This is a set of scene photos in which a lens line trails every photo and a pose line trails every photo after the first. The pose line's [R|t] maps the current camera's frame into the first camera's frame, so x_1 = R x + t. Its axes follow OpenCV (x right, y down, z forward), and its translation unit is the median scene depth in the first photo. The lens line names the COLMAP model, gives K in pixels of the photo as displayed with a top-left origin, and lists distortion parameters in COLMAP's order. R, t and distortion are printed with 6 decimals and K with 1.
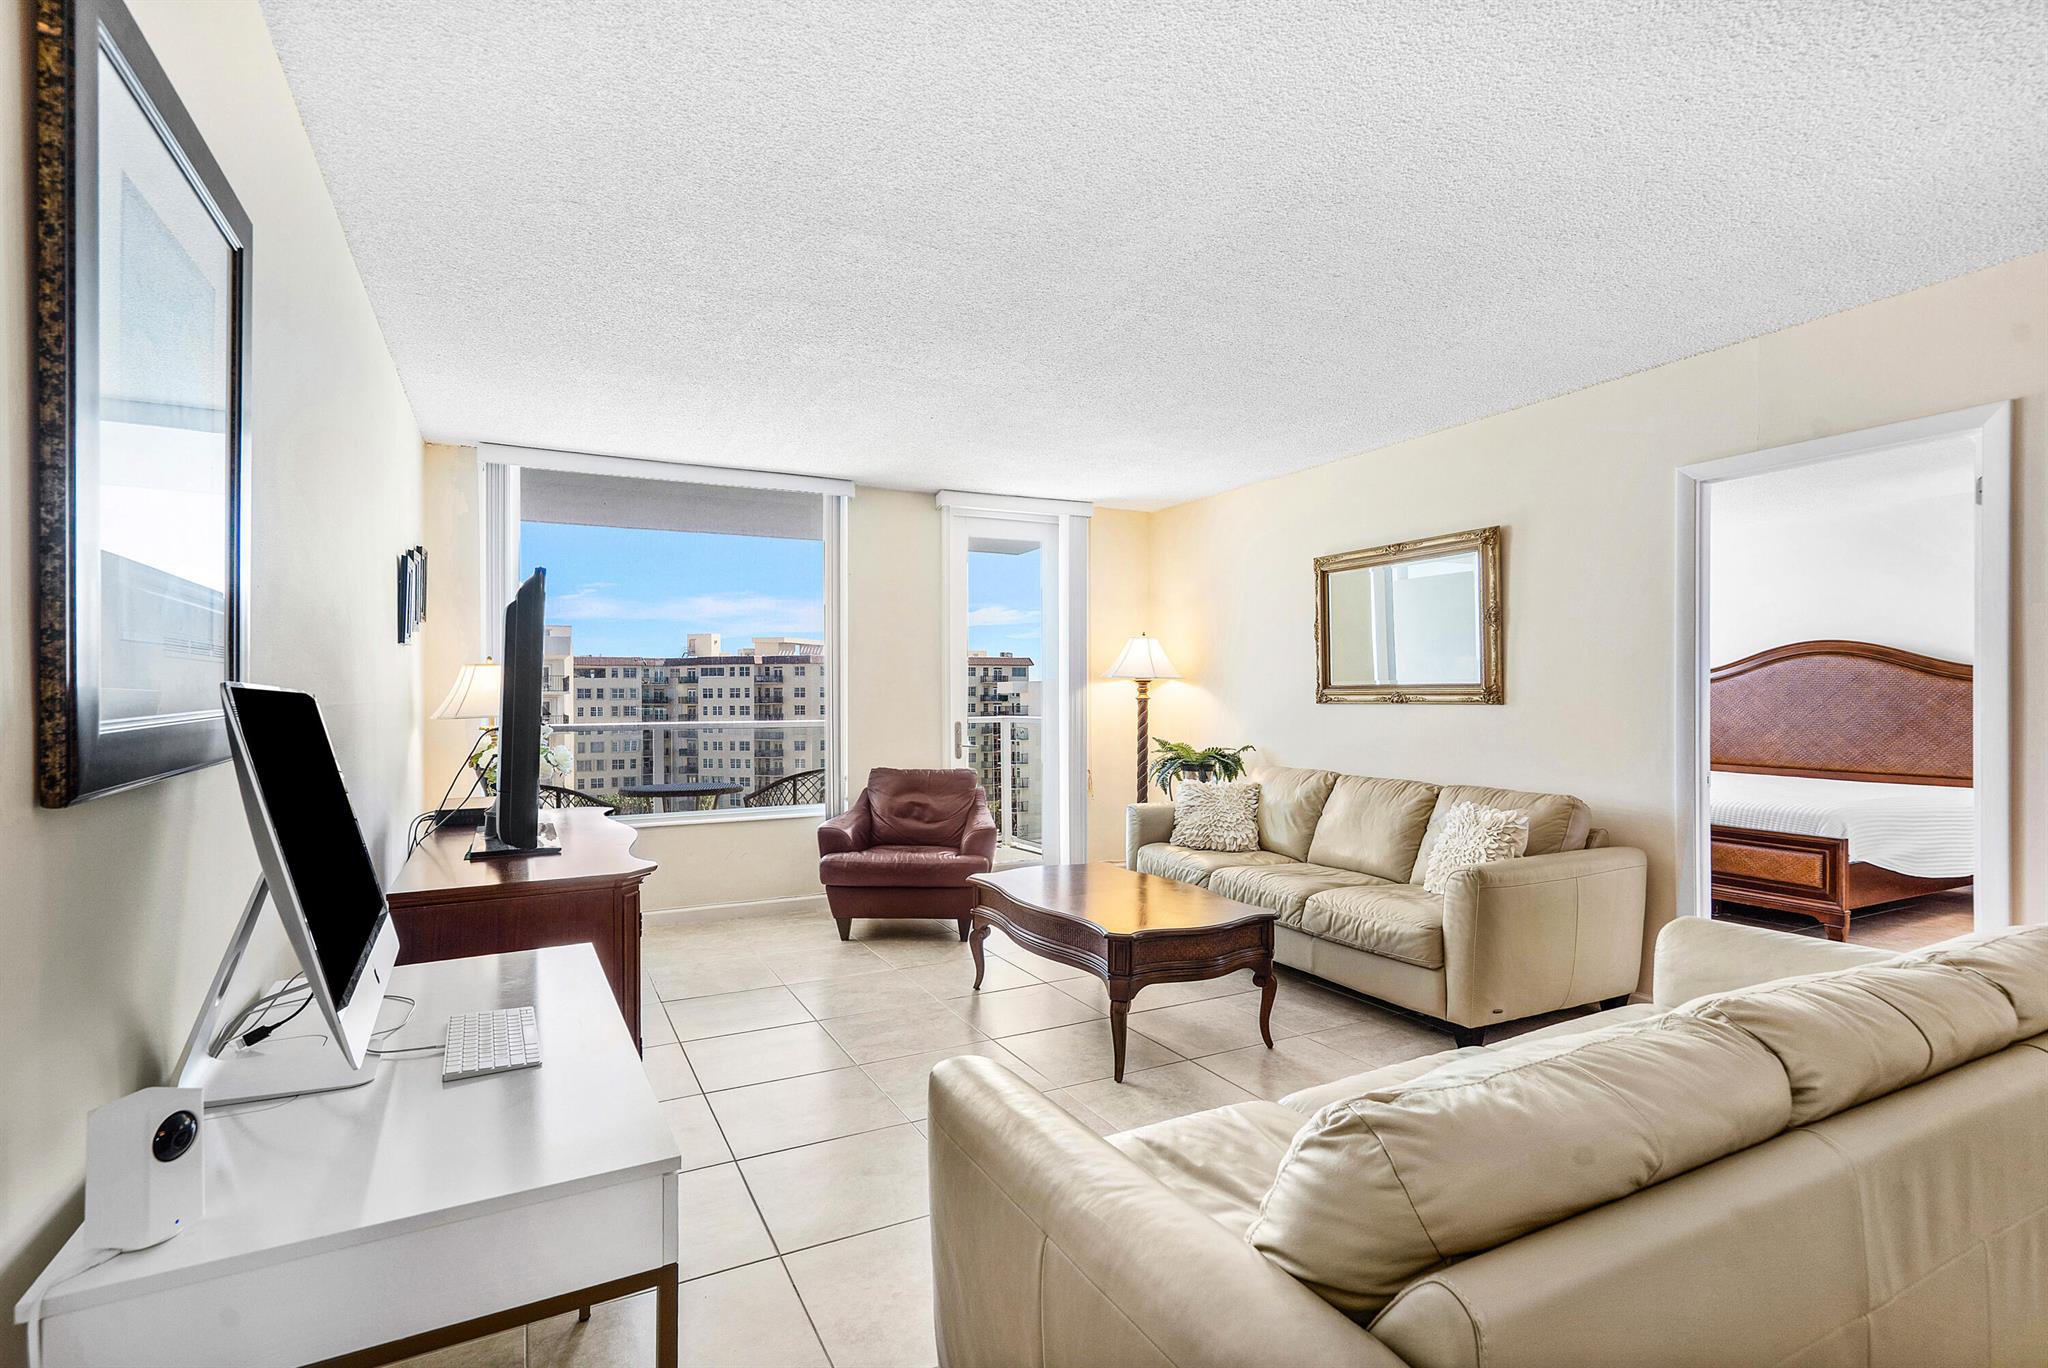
lens RADIAL K [[963.5, 0, 1000.9], [0, 963.5, 690.7], [0, 0, 1]] dist [0.008346, 0.000354]
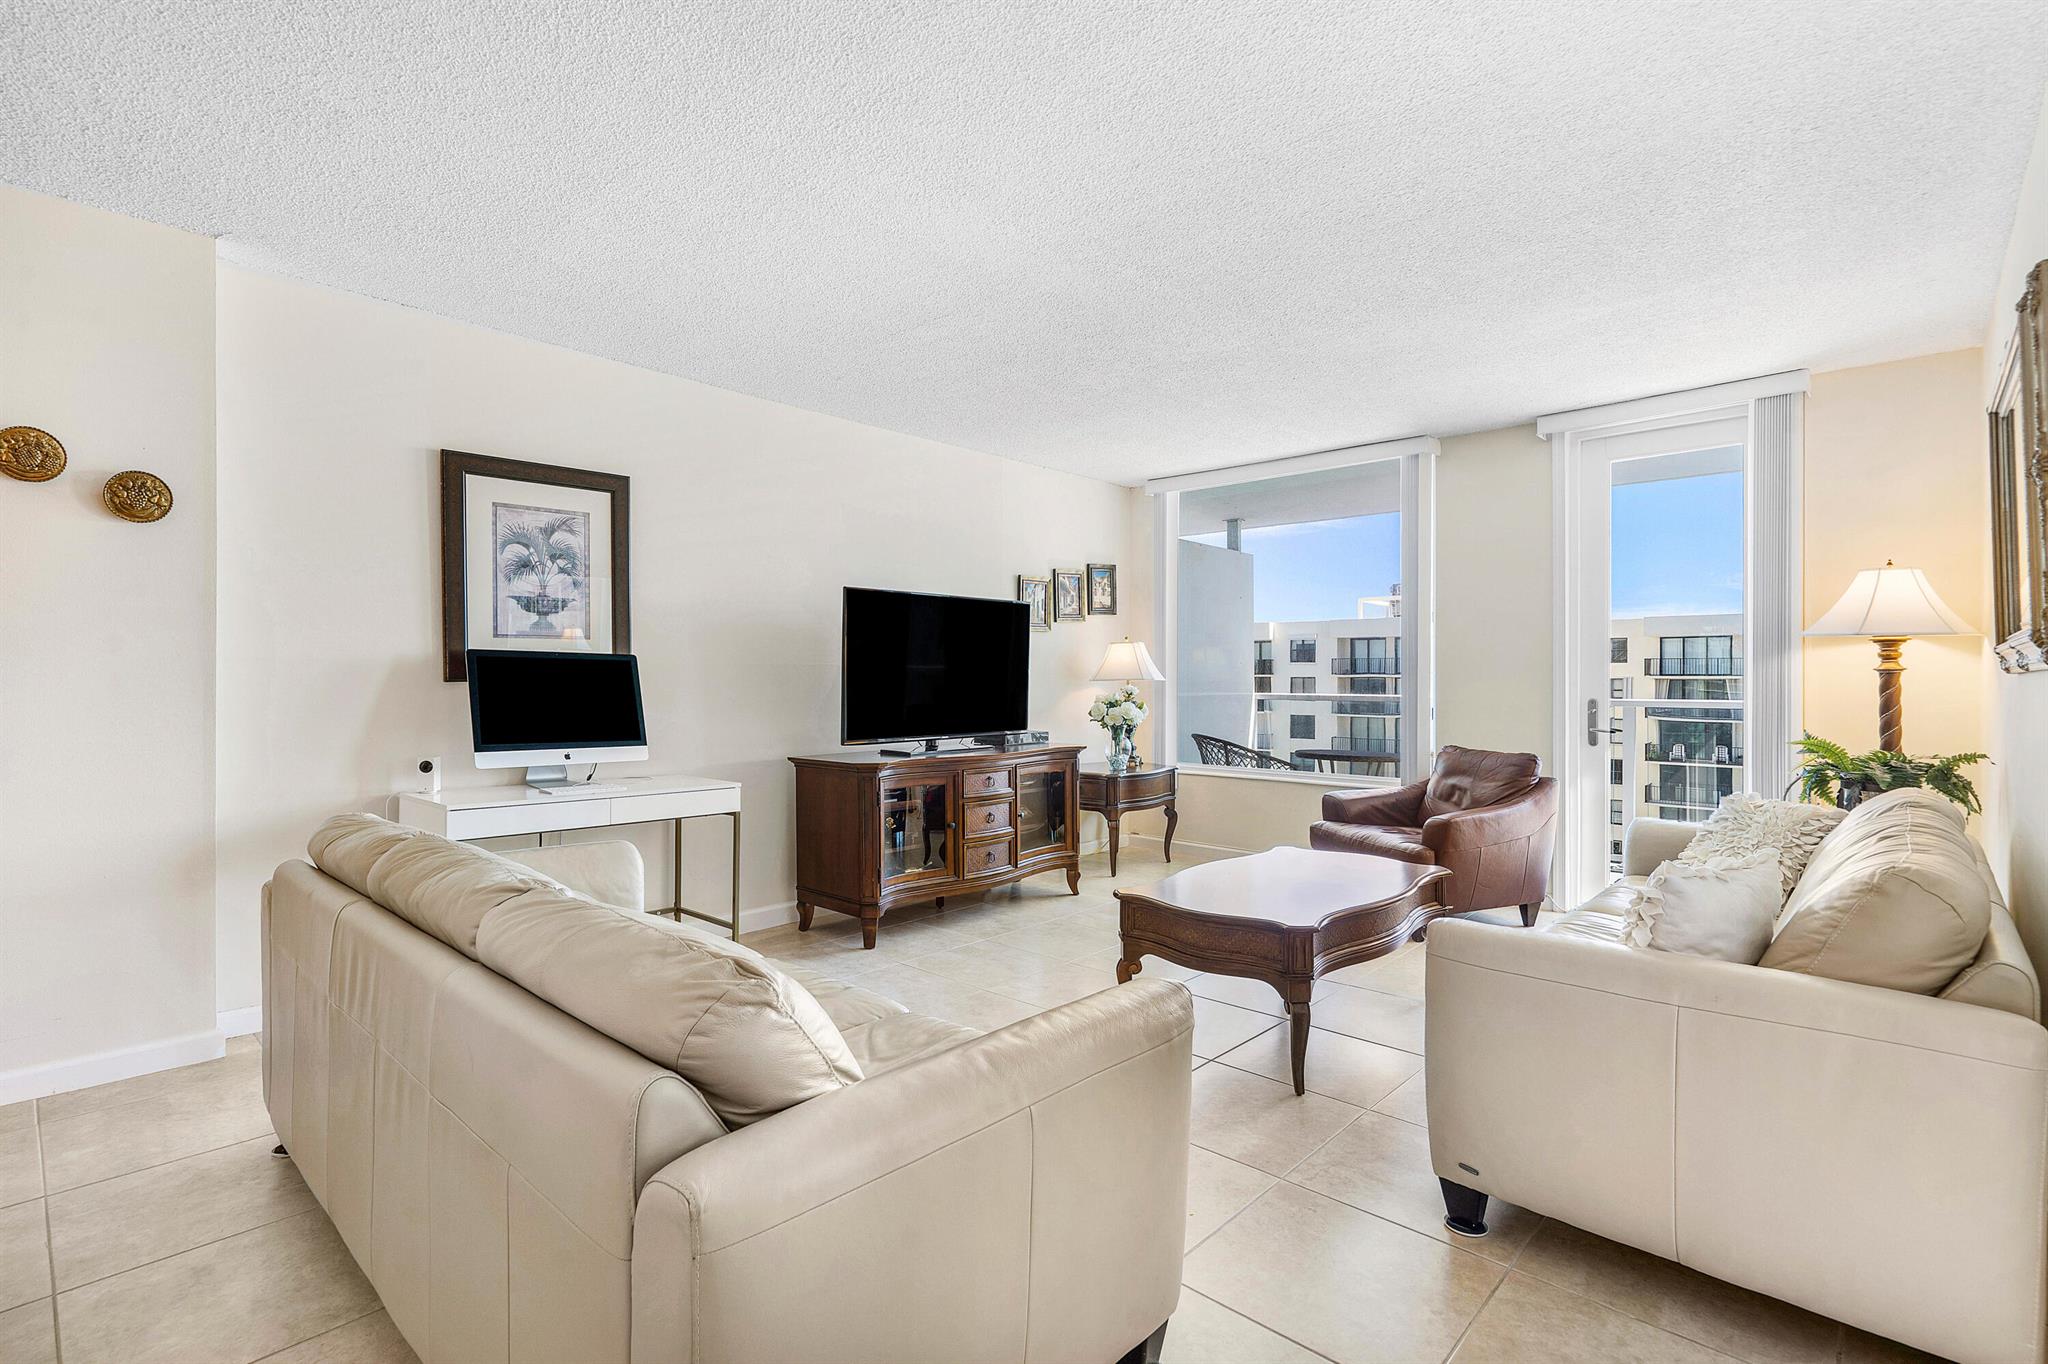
lens RADIAL K [[963.5, 0, 1043.6], [0, 963.5, 669.4], [0, 0, 1]] dist [0.008346, 0.000354]
pose [[0.372485, -0.002694, -0.928034, 0.538455], [-0.003451, 0.999985, -0.004288, 0.013445], [0.928032, 0.004799, 0.372470, 0.288175]]
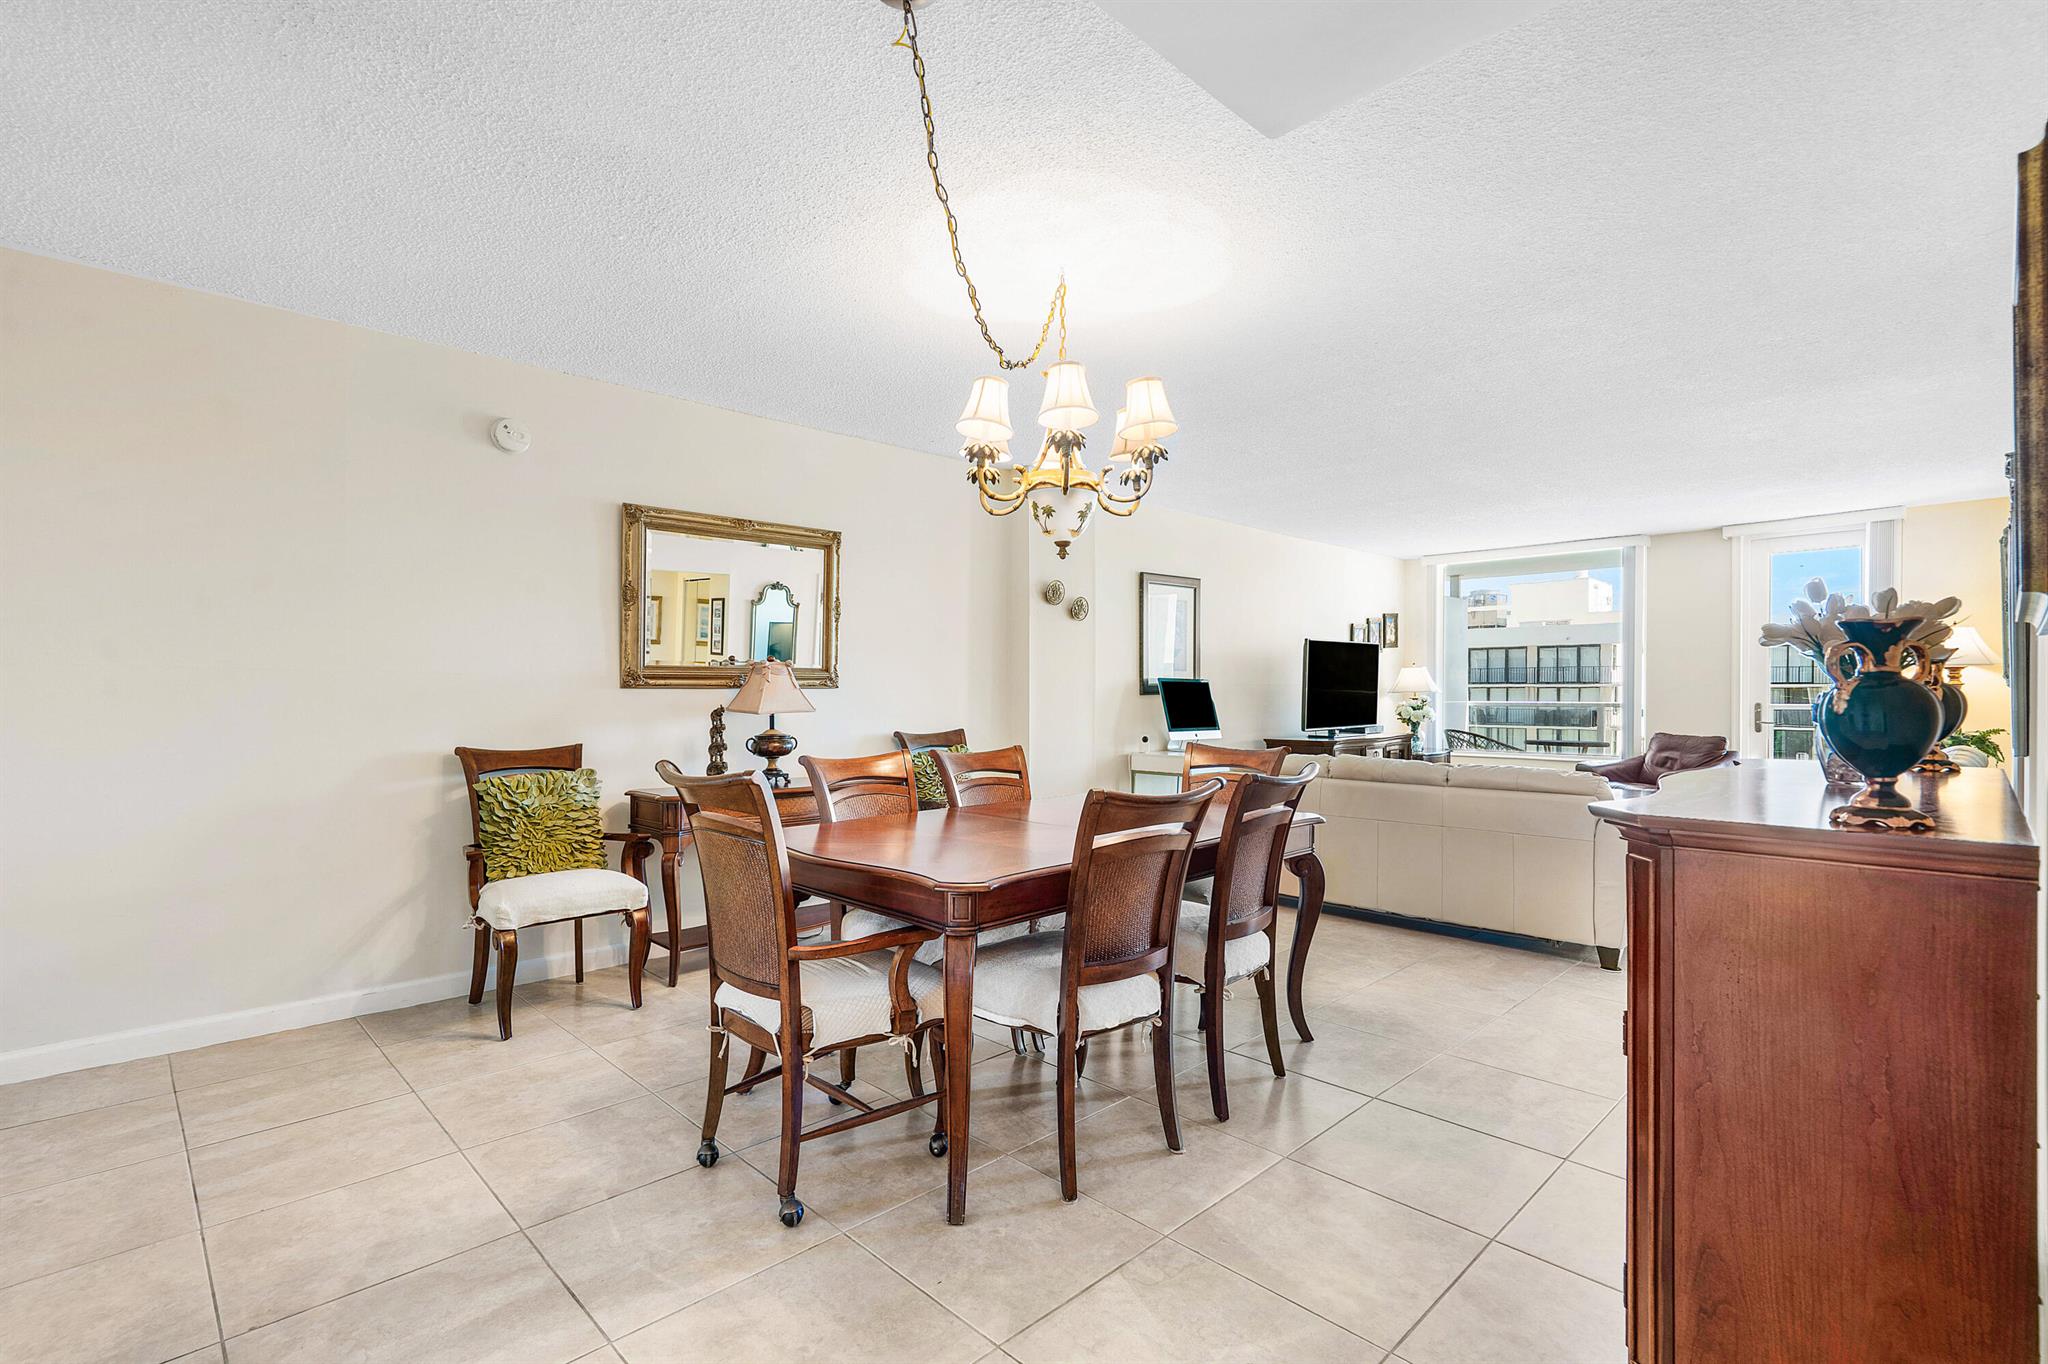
lens RADIAL K [[963.5, 0, 1014.0], [0, 963.5, 699.4], [0, 0, 1]] dist [0.008346, 0.000354]
pose [[0.311984, 0.013731, -0.949988, 0.876777], [0.001859, 0.999885, 0.015062, 0.007359], [0.950085, -0.006465, 0.311923, -0.331732]]
